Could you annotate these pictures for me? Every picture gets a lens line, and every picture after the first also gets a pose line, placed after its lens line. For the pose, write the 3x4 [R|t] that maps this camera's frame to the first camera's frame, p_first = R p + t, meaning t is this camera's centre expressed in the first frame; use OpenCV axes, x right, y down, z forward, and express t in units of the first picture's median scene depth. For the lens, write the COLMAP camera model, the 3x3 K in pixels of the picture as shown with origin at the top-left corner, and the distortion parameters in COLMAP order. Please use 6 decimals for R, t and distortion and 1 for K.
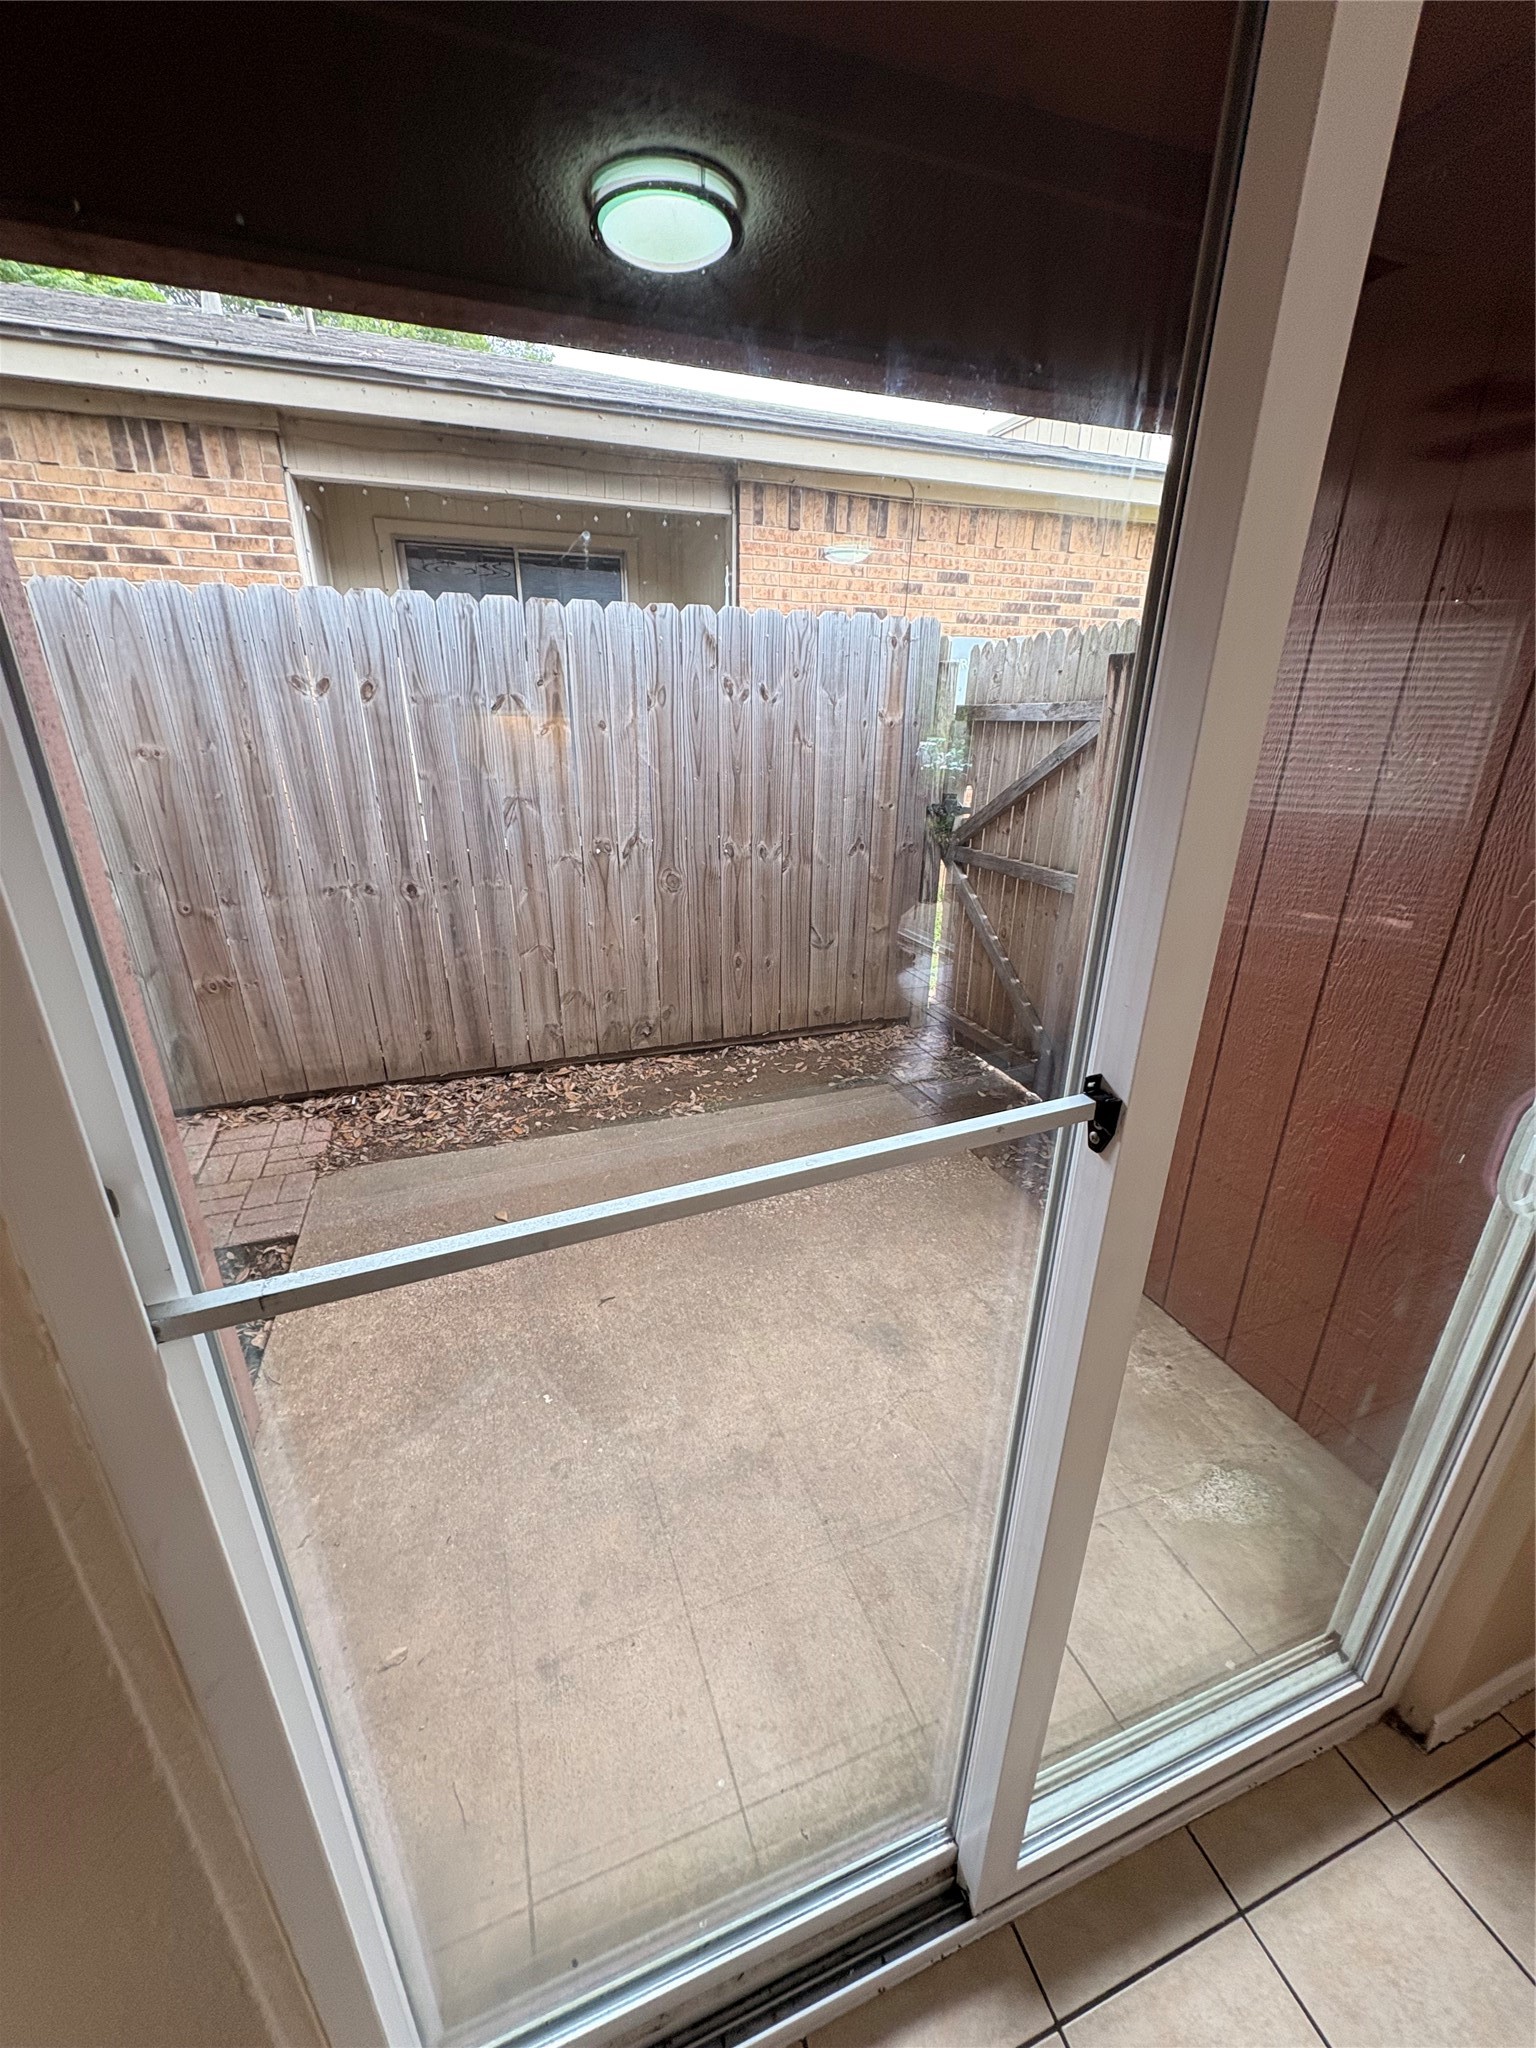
lens RADIAL K [[812.7, 0, 768.0], [0, 812.7, 1024.0], [0, 0, 1]] dist [0.000827, 0.000373]
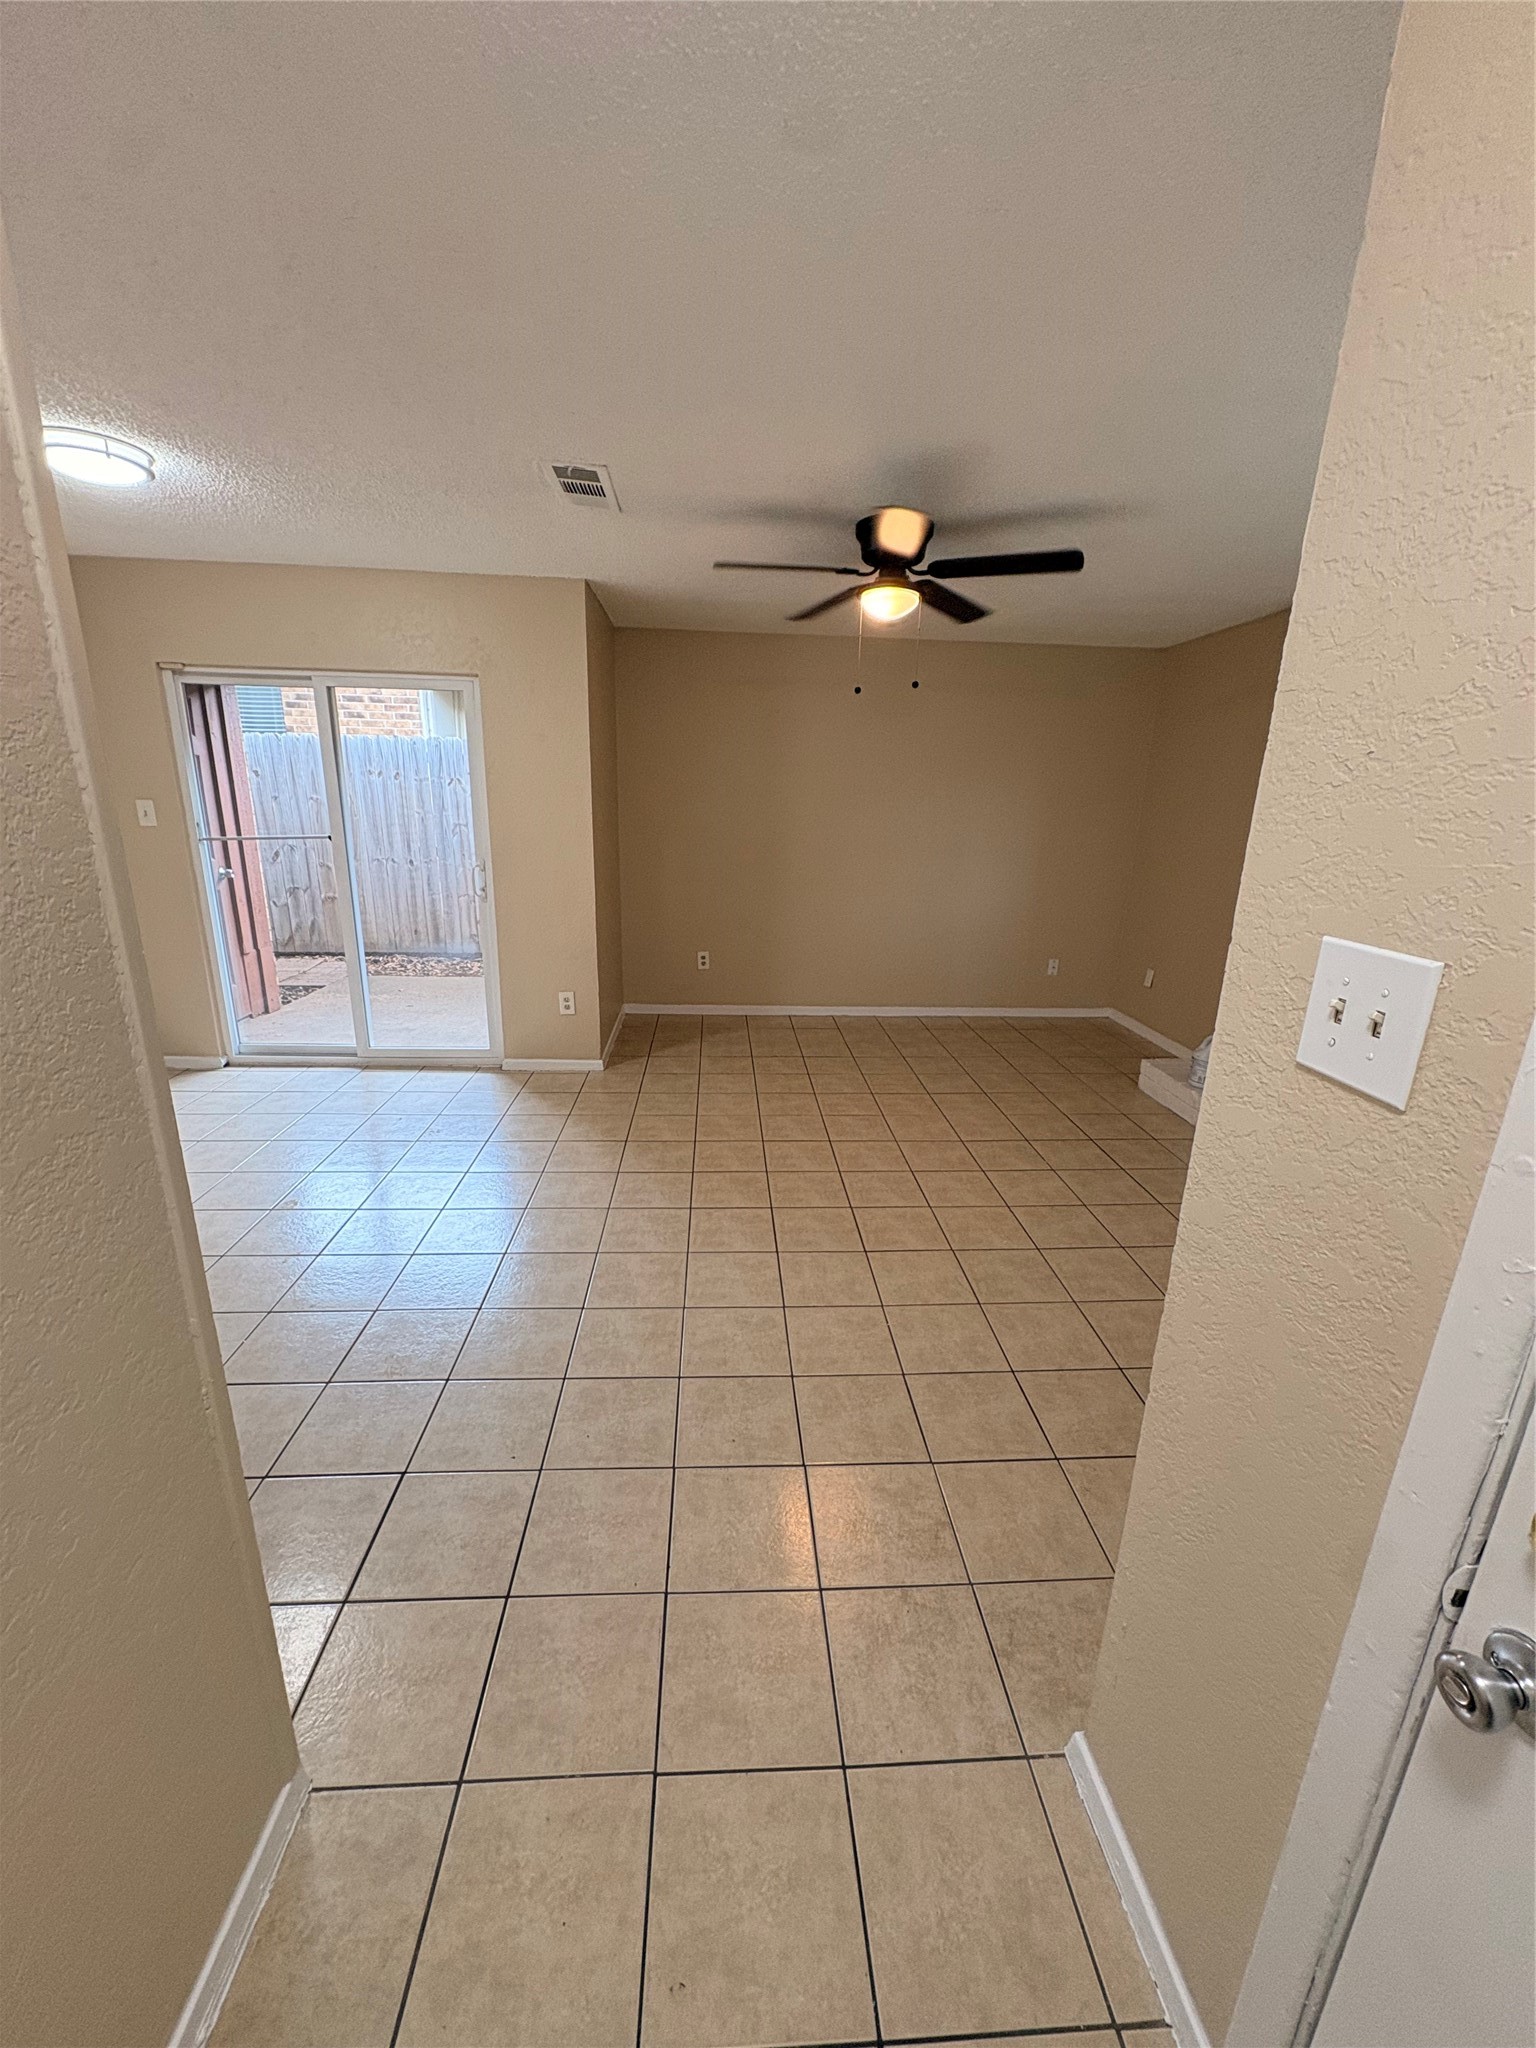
lens RADIAL K [[812.7, 0, 768.0], [0, 812.7, 1024.0], [0, 0, 1]] dist [0.000827, 0.000373]
pose [[0.956749, 0.095911, -0.274650, 1.115732], [-0.122723, 0.989037, -0.082124, 0.325222], [0.263763, 0.112278, 0.958031, -0.800272]]
